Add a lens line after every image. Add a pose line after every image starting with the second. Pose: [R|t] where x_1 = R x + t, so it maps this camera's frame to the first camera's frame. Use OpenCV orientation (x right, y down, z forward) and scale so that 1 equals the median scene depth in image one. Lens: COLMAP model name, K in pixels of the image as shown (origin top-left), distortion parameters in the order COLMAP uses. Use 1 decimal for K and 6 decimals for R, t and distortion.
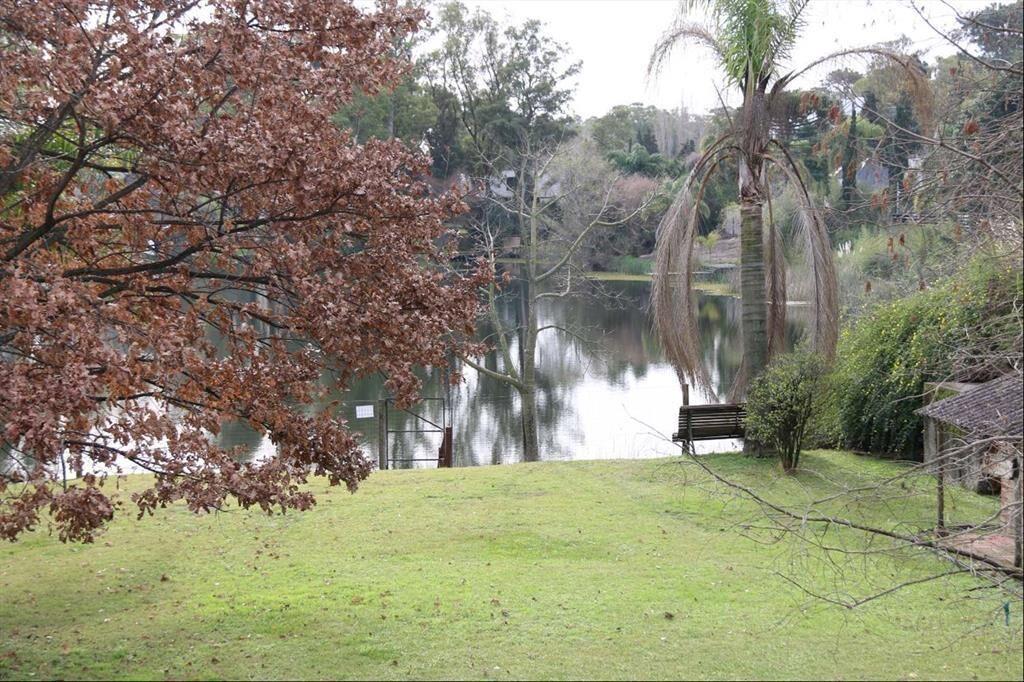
lens RADIAL K [[1978.0, 0, 513.2], [0, 1978.0, 340.4], [0, 0, 1]] dist [-0.064761, 0.000000]
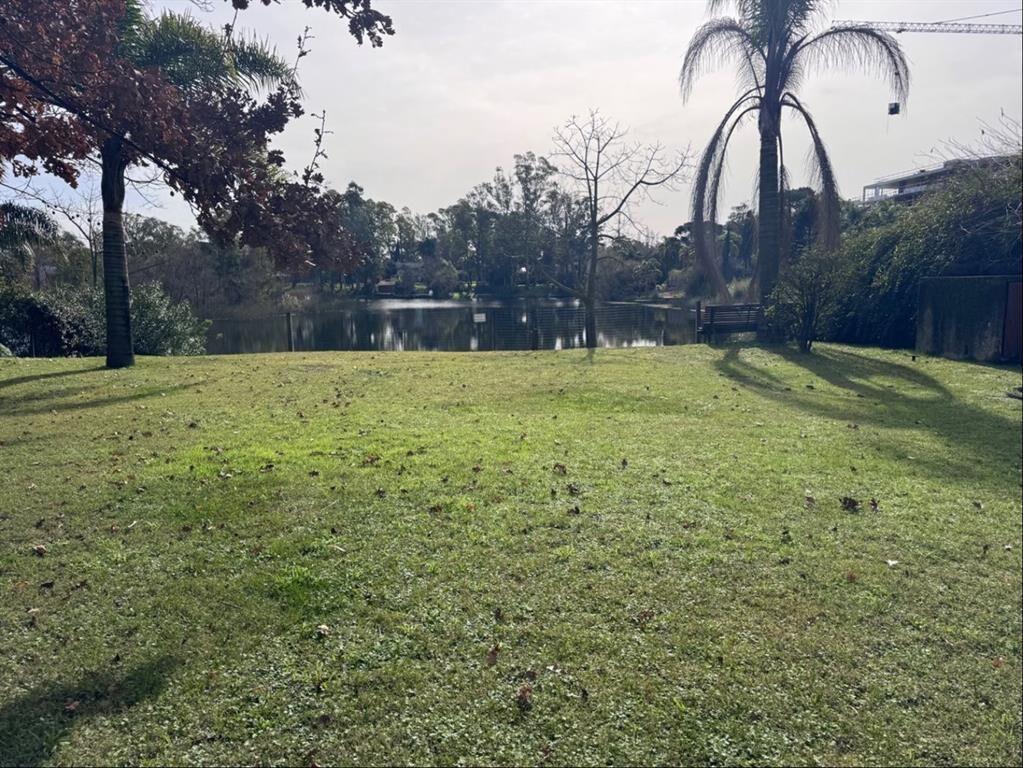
lens RADIAL K [[732.1, 0, 529.1], [0, 732.1, 388.7], [0, 0, 1]] dist [0.033960, -0.031383]
pose [[0.997934, 0.015833, -0.062269, -0.002771], [-0.011736, 0.997776, 0.065615, 0.057402], [0.063170, -0.064748, 0.995900, 0.487806]]
